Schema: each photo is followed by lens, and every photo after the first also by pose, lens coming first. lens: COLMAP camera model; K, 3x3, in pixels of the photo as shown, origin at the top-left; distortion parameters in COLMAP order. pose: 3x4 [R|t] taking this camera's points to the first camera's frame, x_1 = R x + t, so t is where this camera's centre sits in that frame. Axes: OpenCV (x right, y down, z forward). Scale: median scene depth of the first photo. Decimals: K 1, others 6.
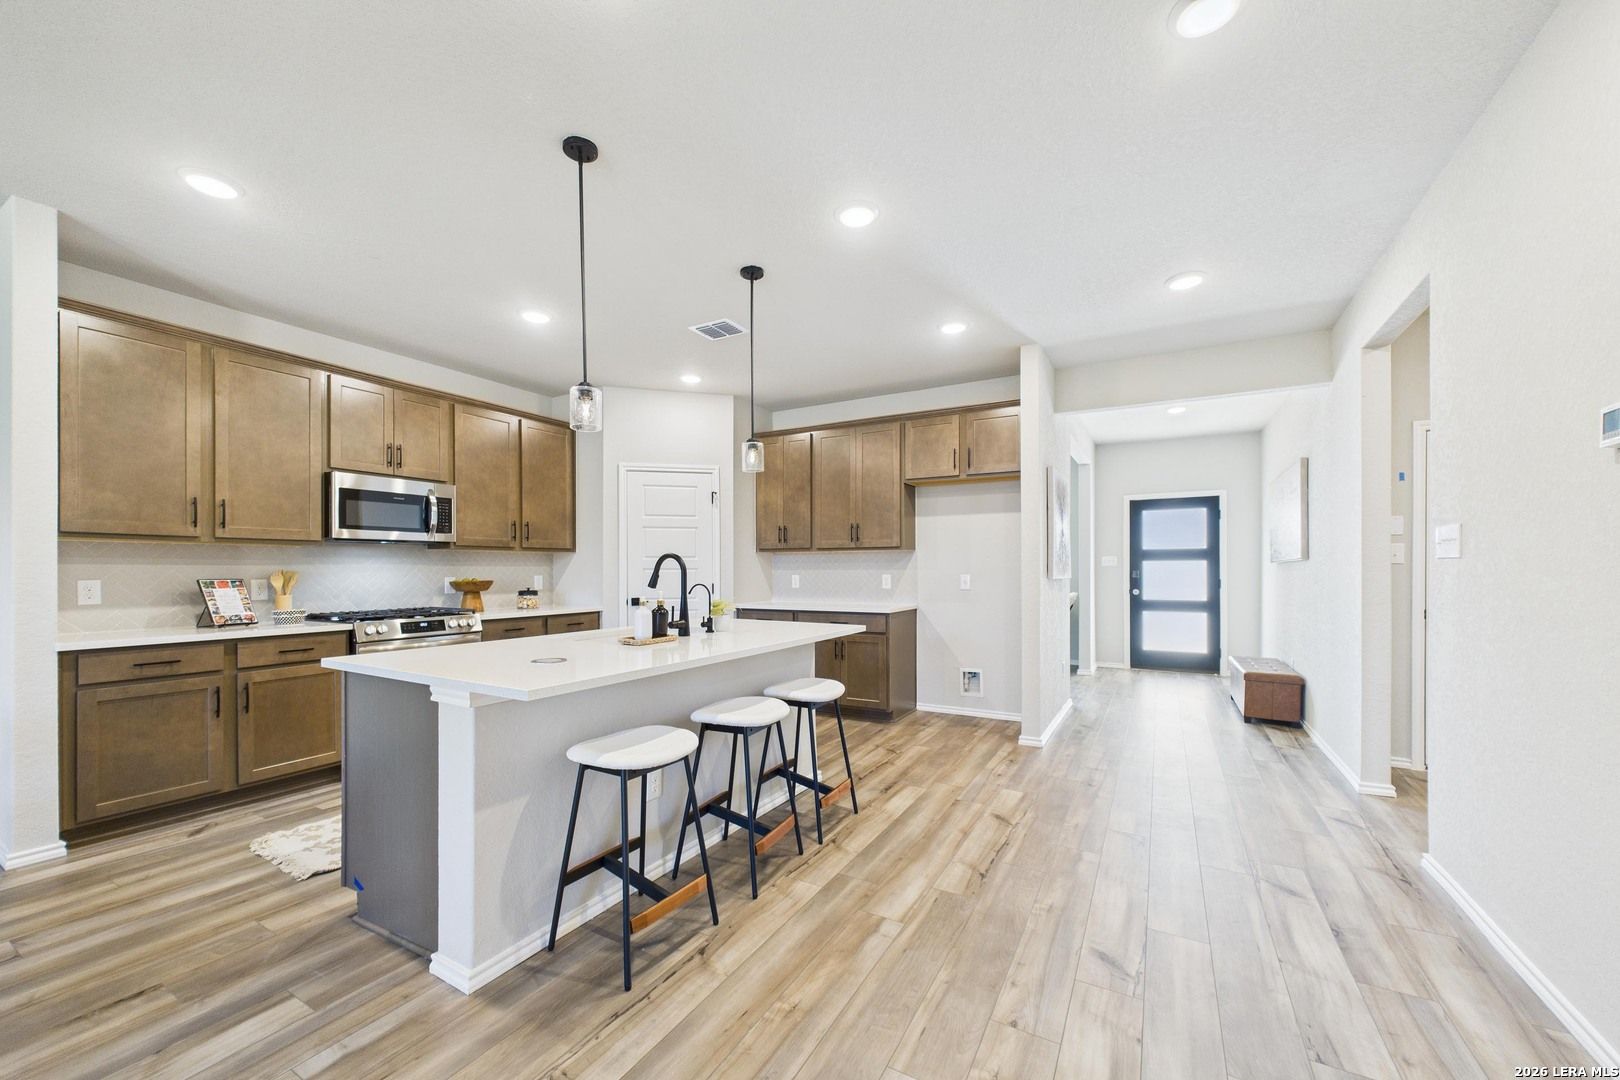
lens RADIAL K [[623.4, 0, 809.5], [0, 623.4, 569.0], [0, 0, 1]] dist [0.003059, -0.000414]
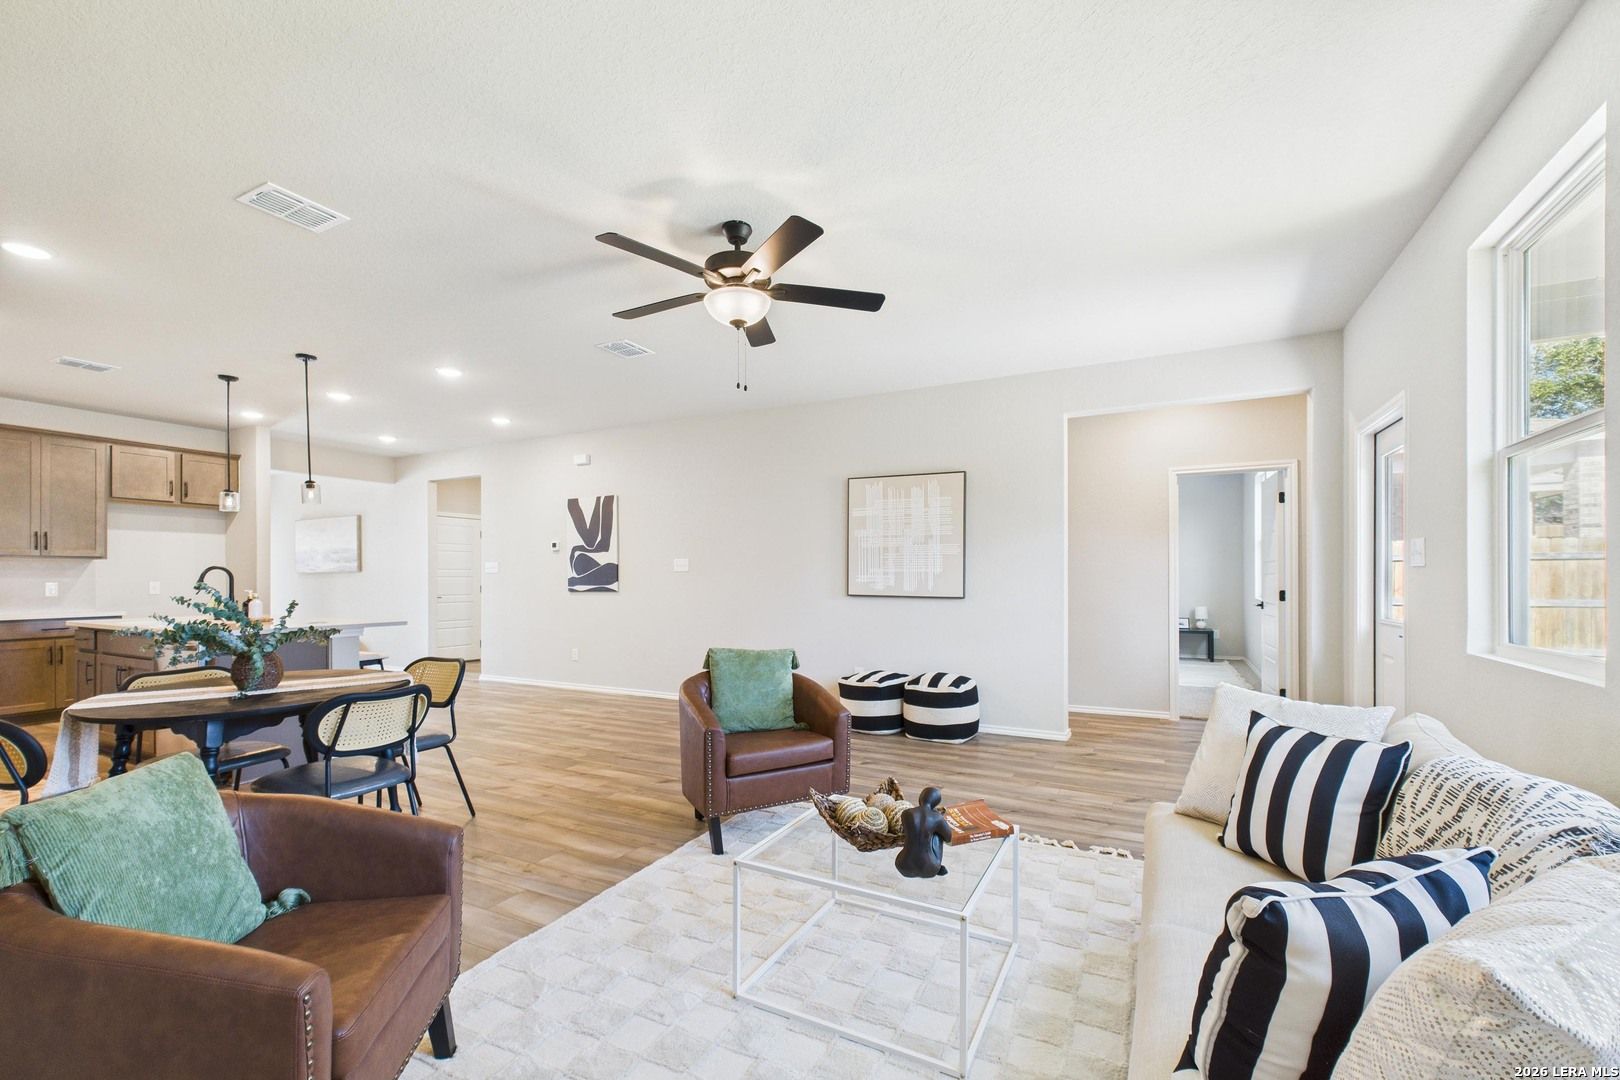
lens RADIAL K [[684.0, 0, 808.5], [0, 684.0, 579.6], [0, 0, 1]] dist [0.006431, -0.001406]
pose [[-0.033793, -0.003756, 0.999422, -1.333401], [0.001713, 0.999991, 0.003816, 0.002532], [-0.999427, 0.001840, -0.033787, -0.244143]]
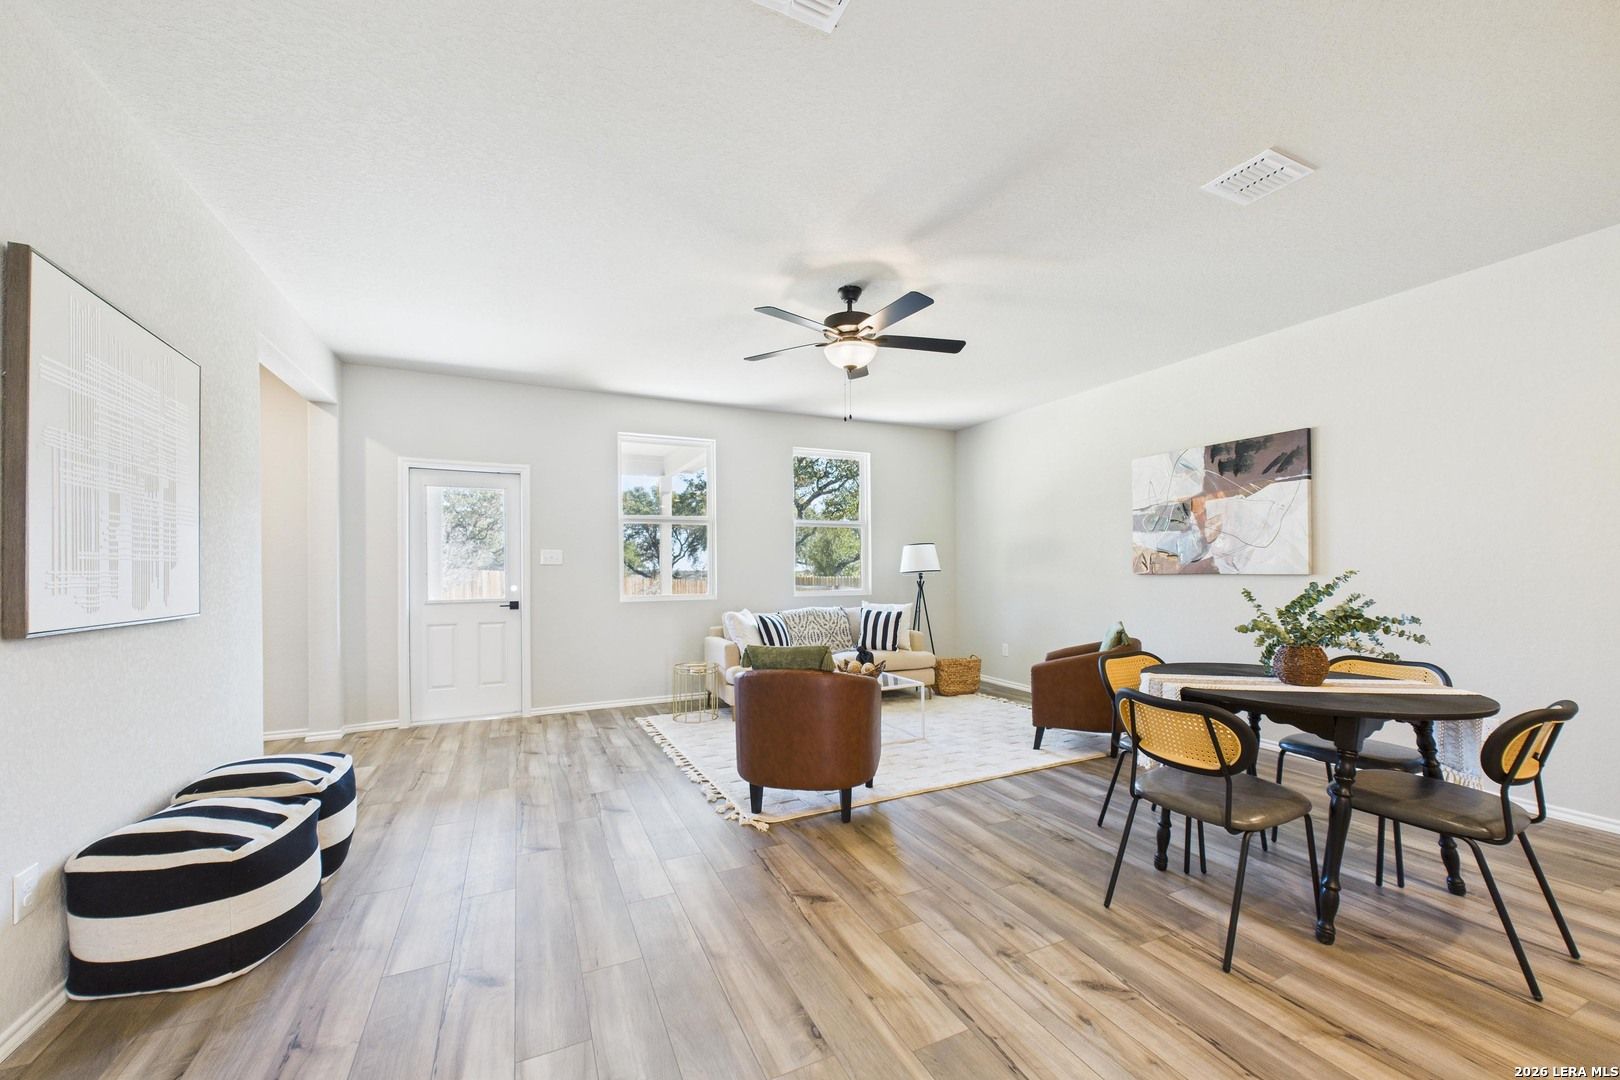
lens RADIAL K [[623.4, 0, 809.8], [0, 623.4, 566.7], [0, 0, 1]] dist [0.003059, -0.000414]
pose [[-0.576109, 0.002022, -0.817371, 0.064819], [0.005610, 0.999983, -0.001480, 0.000906], [0.817354, -0.005438, -0.576110, 0.226966]]
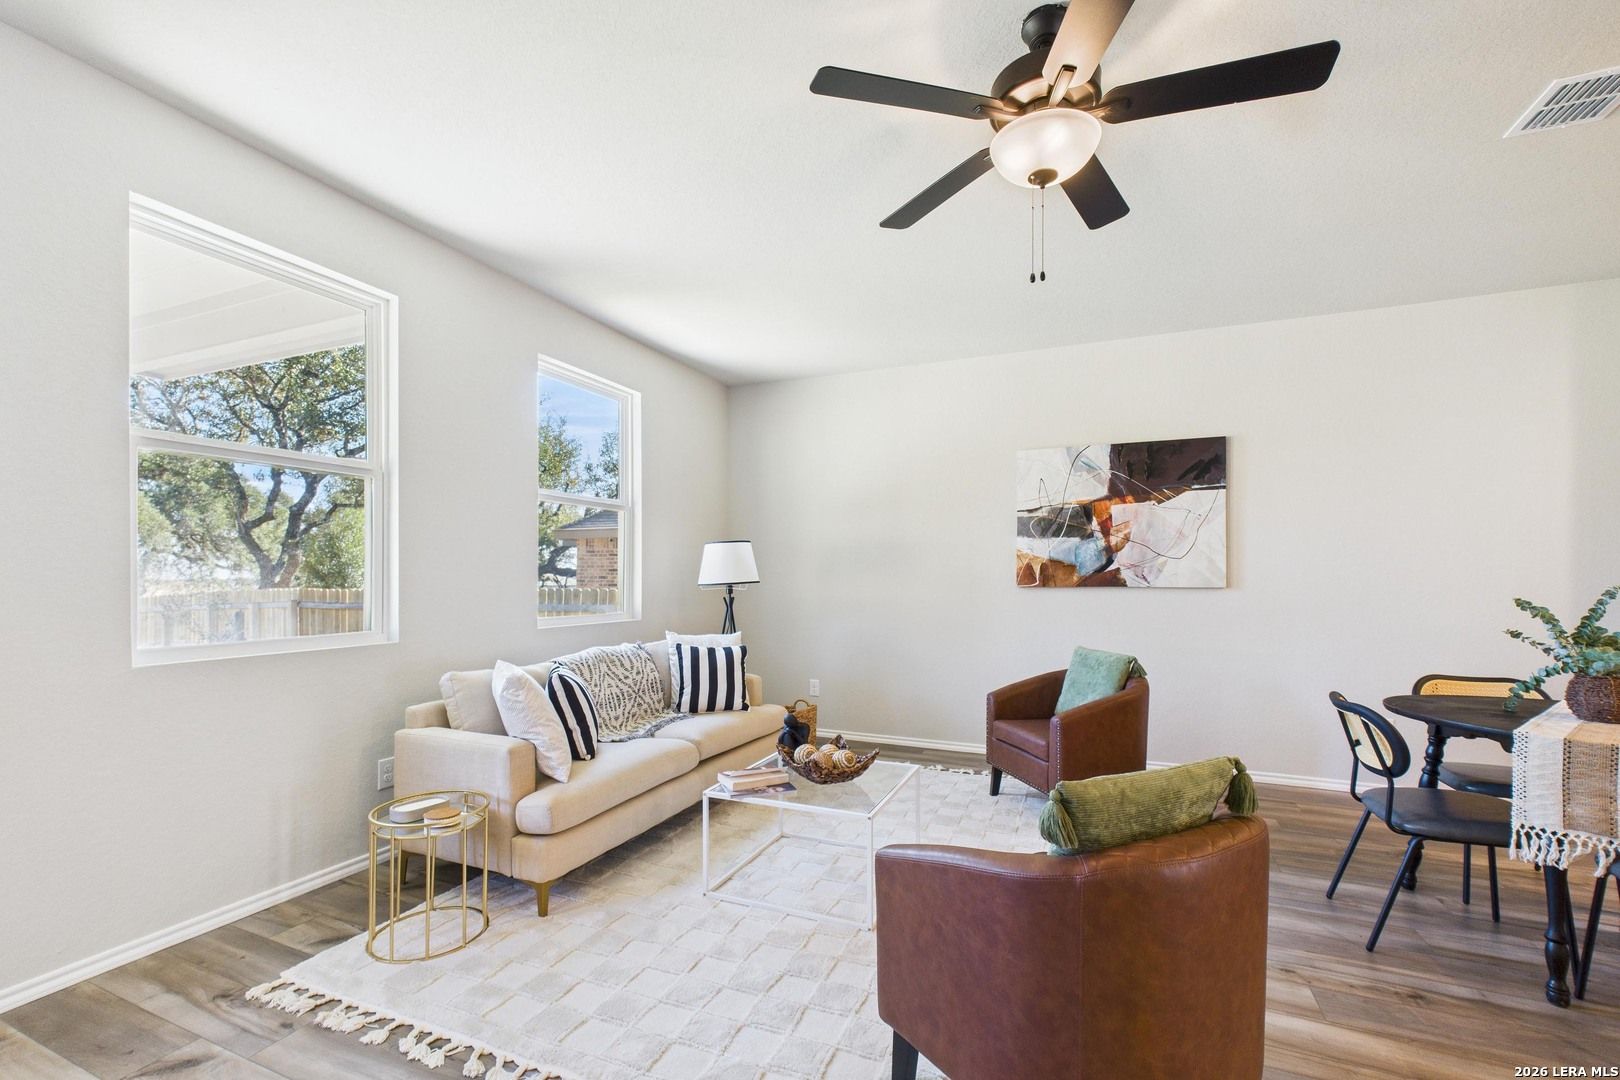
lens RADIAL K [[684.0, 0, 811.5], [0, 684.0, 575.4], [0, 0, 1]] dist [0.006431, -0.001406]
pose [[0.112063, -0.000565, -0.993701, -0.202164], [-0.002837, 0.999996, -0.000889, 0.000244], [0.993697, 0.002919, 0.112061, -0.394438]]
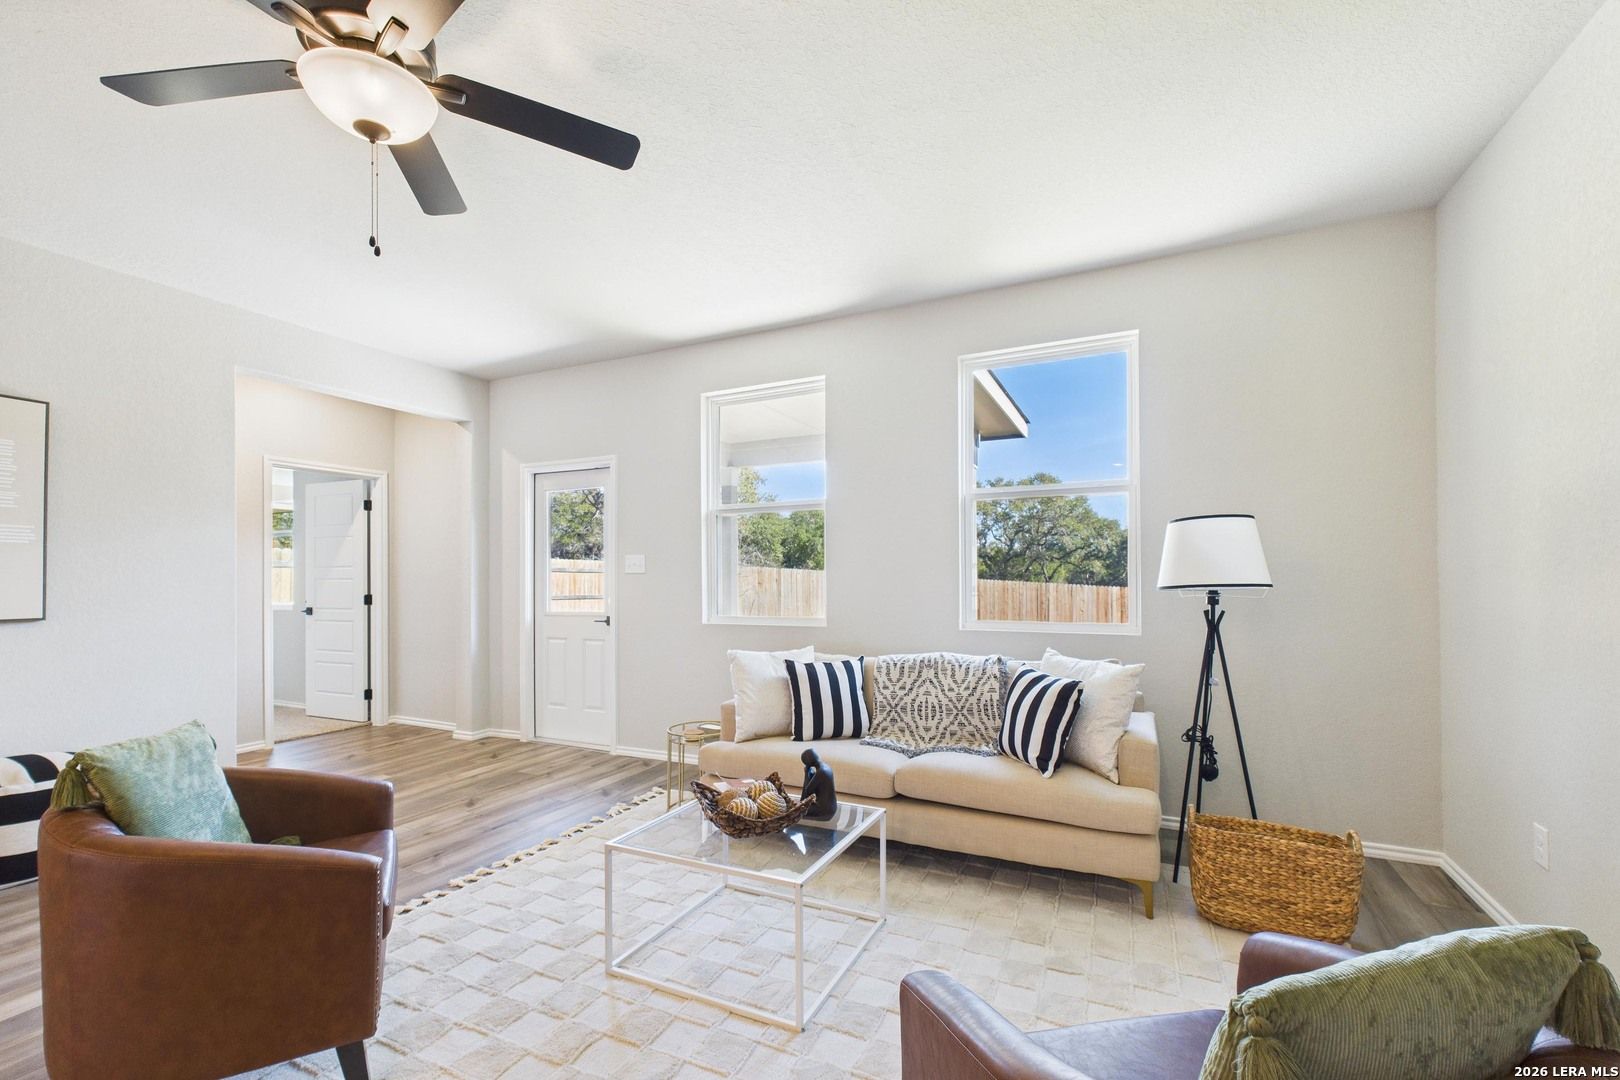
lens RADIAL K [[684.0, 0, 813.2], [0, 684.0, 576.0], [0, 0, 1]] dist [0.006431, -0.001406]
pose [[-0.998011, 0.005241, -0.062818, -0.861675], [0.005432, 0.999981, -0.002856, 0.001477], [0.062801, -0.003191, -0.998021, 0.215032]]
